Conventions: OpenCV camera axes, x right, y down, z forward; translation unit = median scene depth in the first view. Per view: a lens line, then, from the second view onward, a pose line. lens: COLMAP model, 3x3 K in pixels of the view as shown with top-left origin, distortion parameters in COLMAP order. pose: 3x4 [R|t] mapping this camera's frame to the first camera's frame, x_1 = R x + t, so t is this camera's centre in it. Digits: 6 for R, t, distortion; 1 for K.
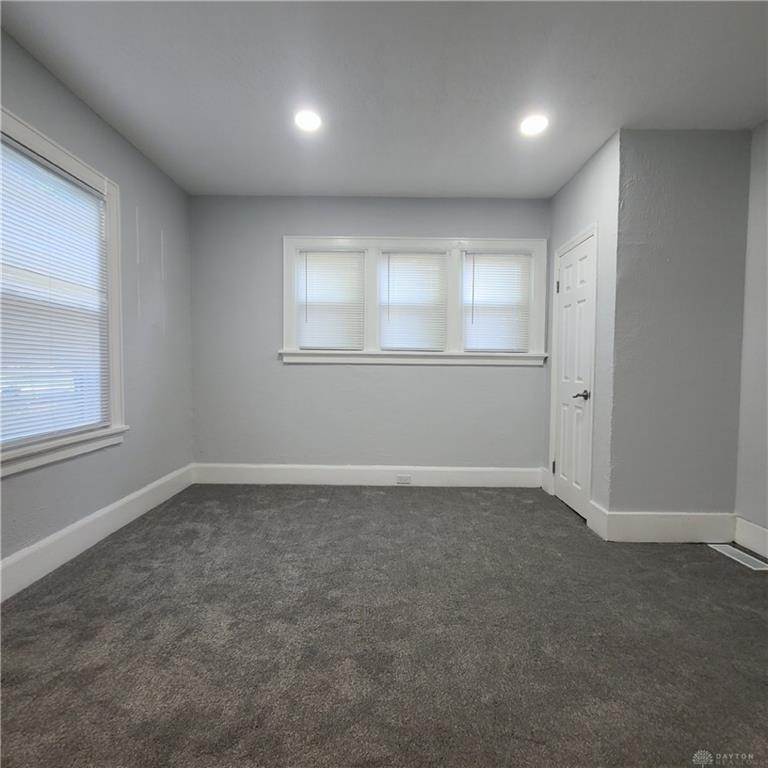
lens RADIAL K [[417.9, 0, 386.3], [0, 417.9, 384.3], [0, 0, 1]] dist [-0.003545, -0.000897]
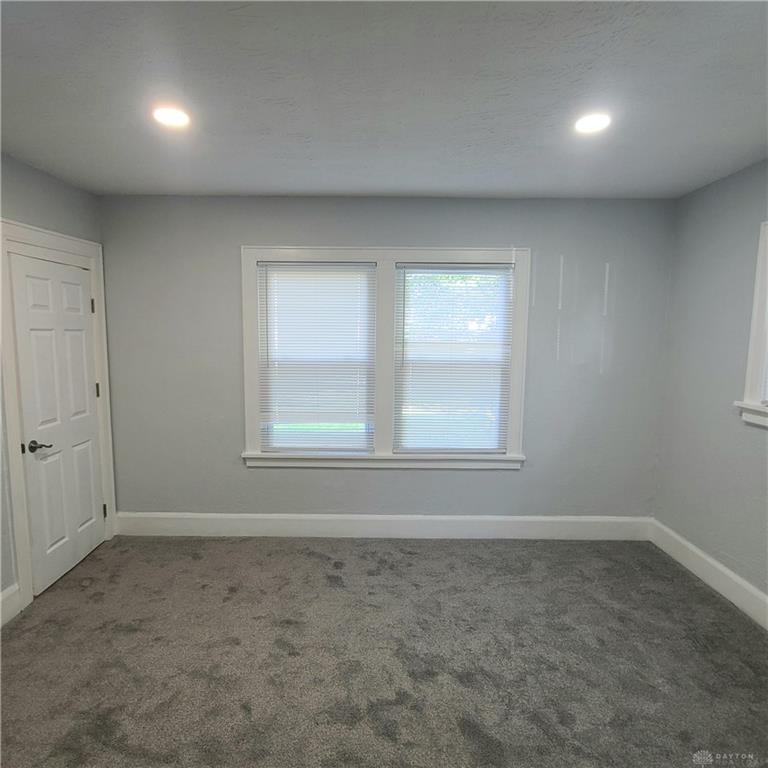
lens RADIAL K [[467.2, 0, 372.0], [0, 467.2, 387.4], [0, 0, 1]] dist [-0.004185, 0.000557]
pose [[-0.011709, 0.108331, -0.994046, 0.641667], [-0.051591, 0.992725, 0.108795, -0.207628], [0.998600, 0.052558, -0.006035, 0.573113]]
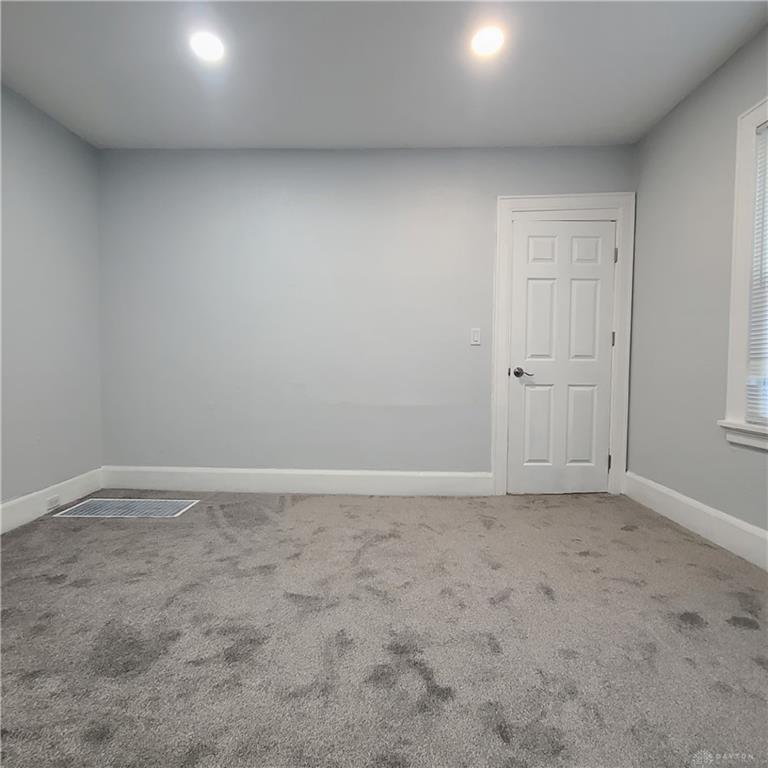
lens RADIAL K [[467.2, 0, 383.2], [0, 467.2, 386.2], [0, 0, 1]] dist [-0.004185, 0.000557]
pose [[-0.999890, -0.008683, 0.012038, 0.023210], [-0.007615, 0.996257, 0.086099, -0.005704], [-0.012741, 0.085998, -0.996214, 1.097625]]
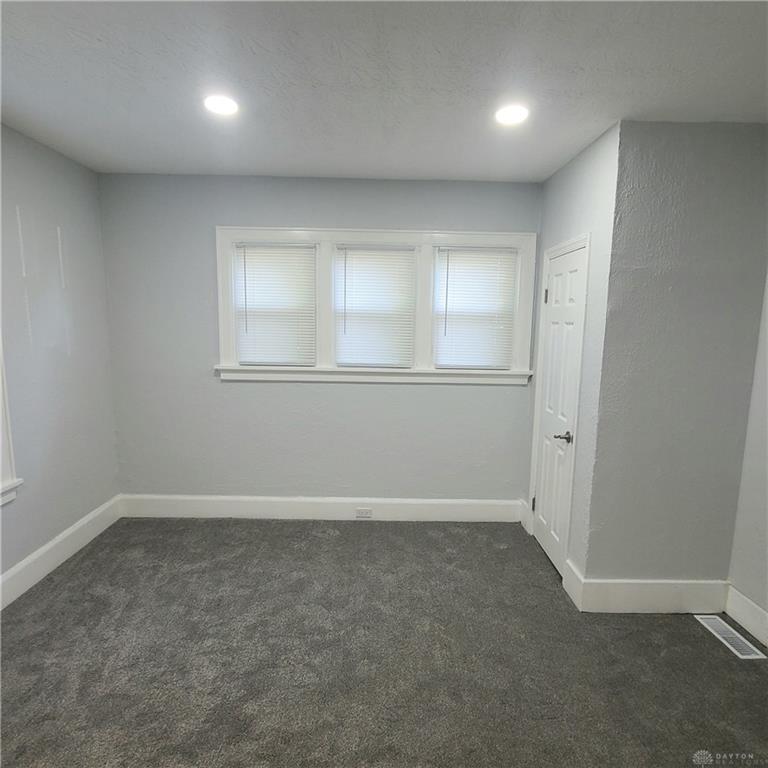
lens RADIAL K [[467.2, 0, 386.0], [0, 467.2, 384.9], [0, 0, 1]] dist [-0.004185, 0.000557]
pose [[0.999852, 0.005411, 0.016329, 0.097486], [-0.006982, 0.995187, 0.097741, -0.184141], [-0.015722, -0.097841, 0.995078, 0.074990]]
